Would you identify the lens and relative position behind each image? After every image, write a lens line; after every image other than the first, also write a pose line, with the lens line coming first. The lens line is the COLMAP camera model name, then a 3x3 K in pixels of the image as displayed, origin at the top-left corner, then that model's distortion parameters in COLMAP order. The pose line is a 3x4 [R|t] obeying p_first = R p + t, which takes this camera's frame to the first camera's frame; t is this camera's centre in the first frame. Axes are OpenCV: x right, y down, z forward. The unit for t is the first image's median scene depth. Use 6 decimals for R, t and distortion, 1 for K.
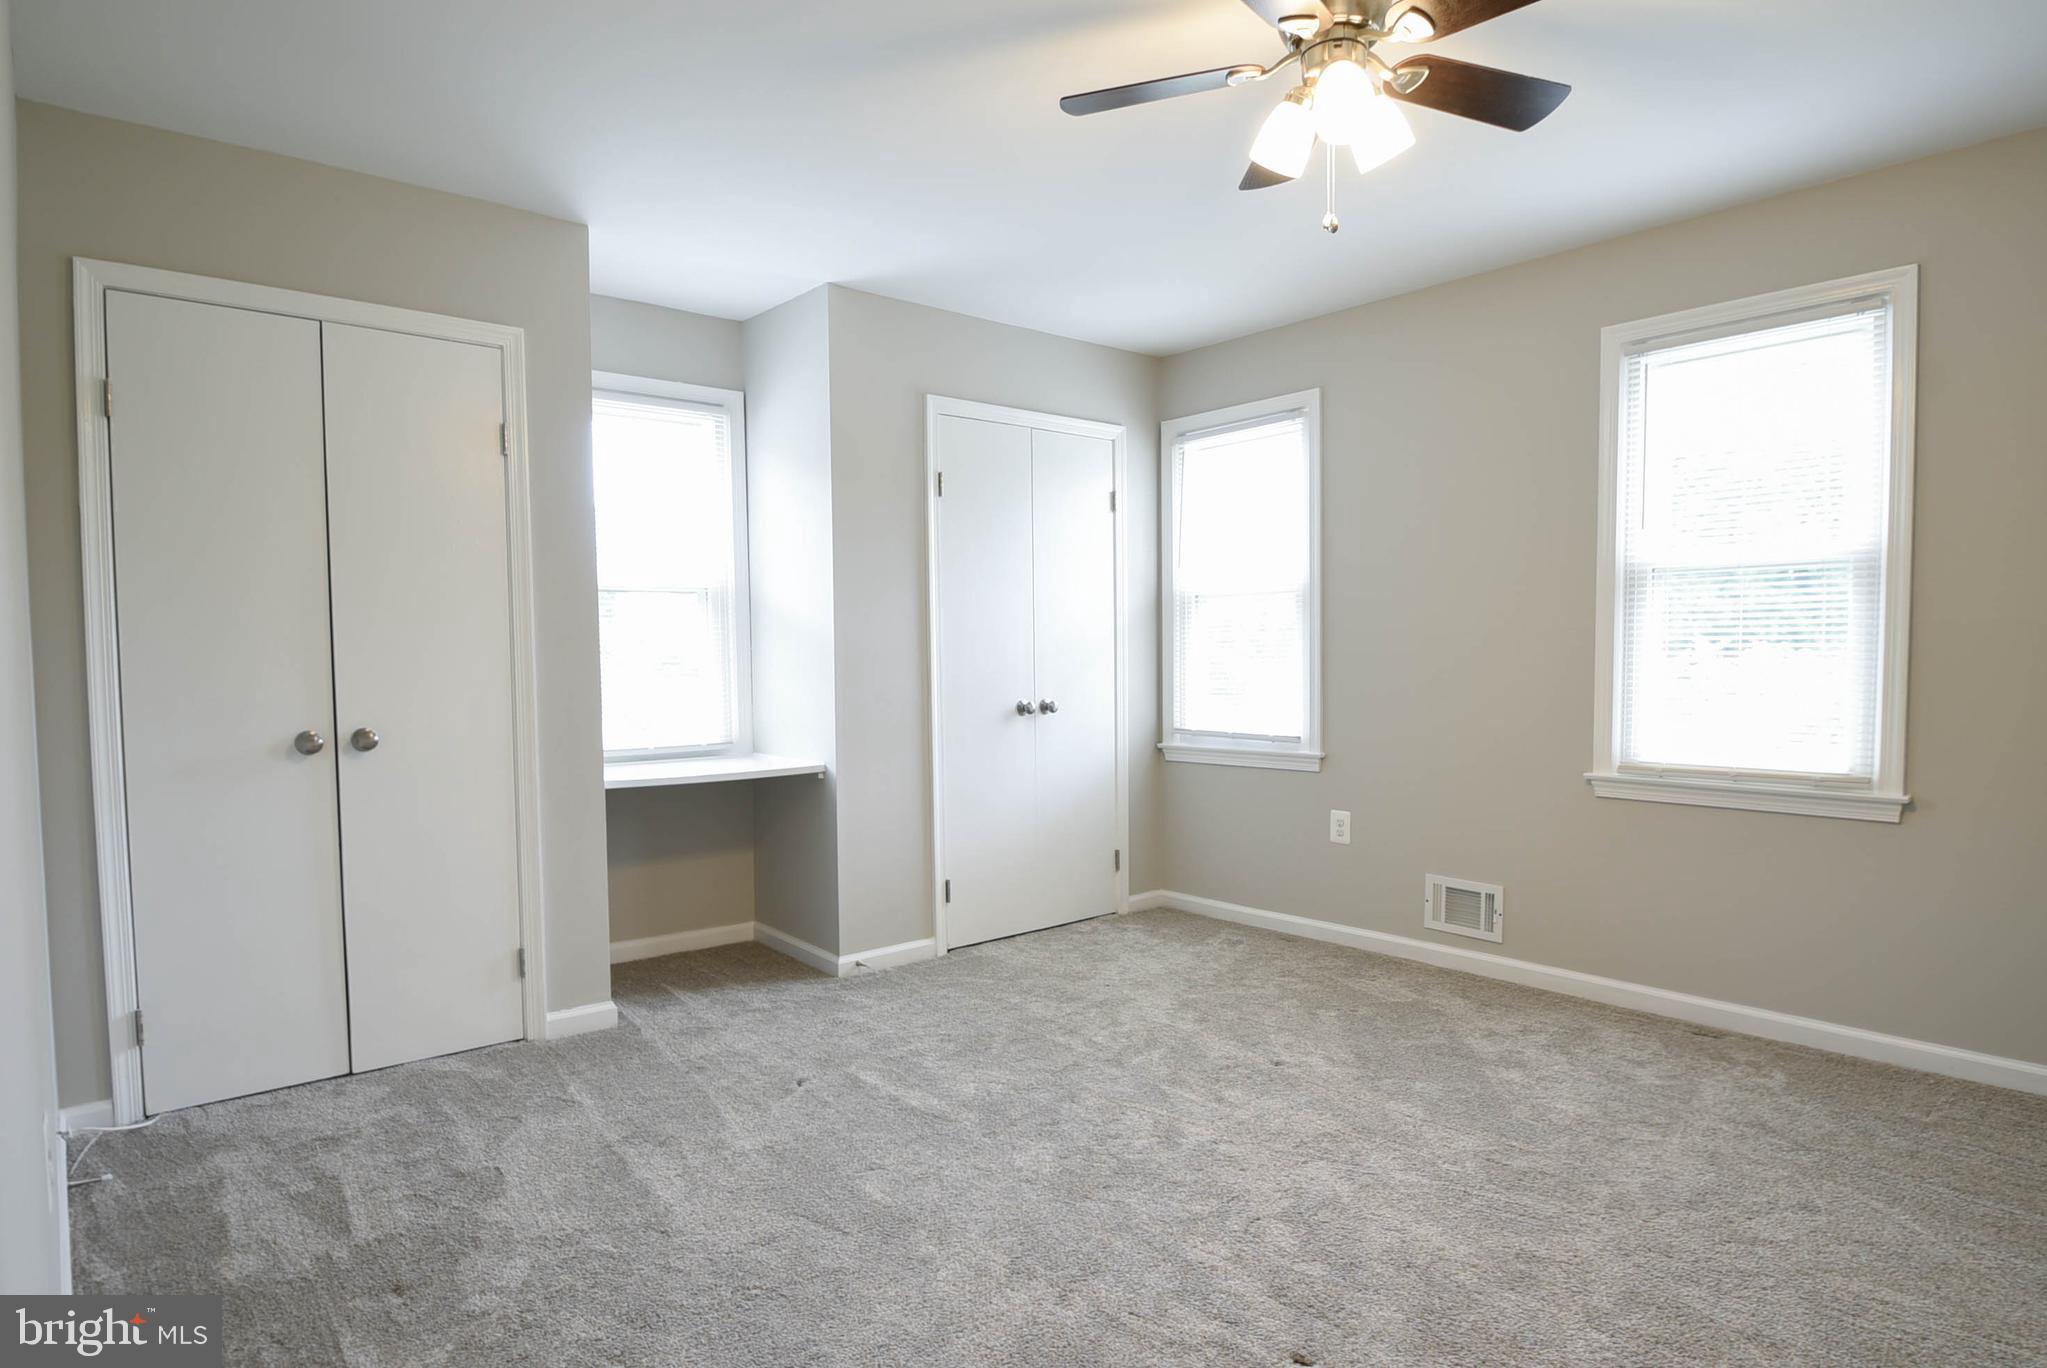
lens RADIAL K [[1171.8, 0, 1031.1], [0, 1171.8, 695.6], [0, 0, 1]] dist [-0.012292, -0.010155]
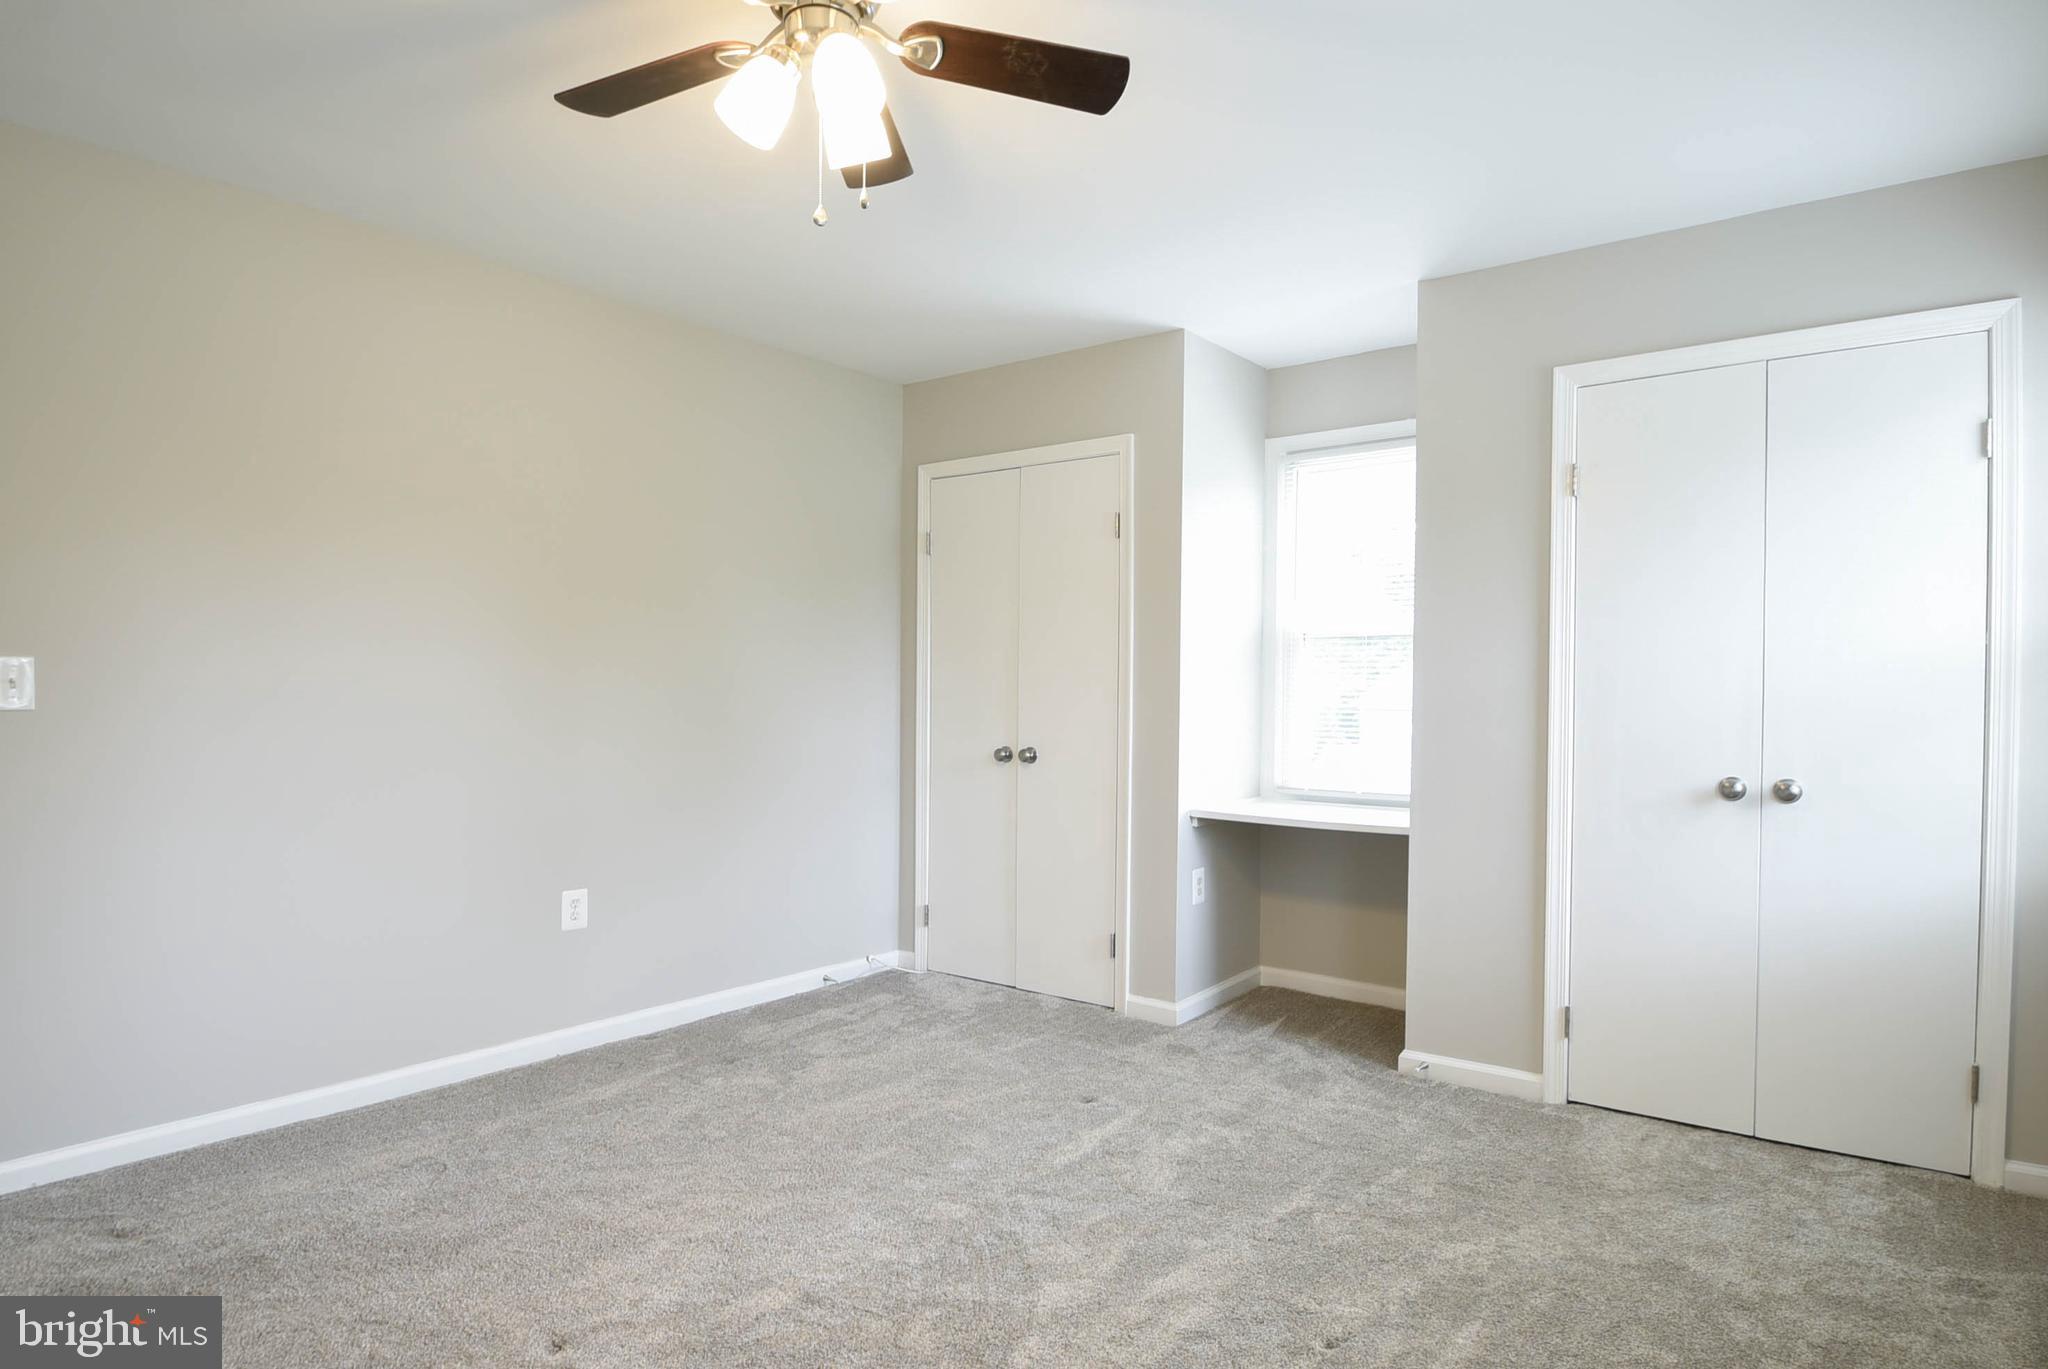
lens RADIAL K [[1172.4, 0, 1019.8], [0, 1172.4, 692.7], [0, 0, 1]] dist [-0.012292, -0.010155]
pose [[0.198465, 0.007307, -0.980081, 0.683478], [-0.048489, 0.998821, -0.002372, -0.027610], [0.978908, 0.047994, 0.198585, 0.583566]]
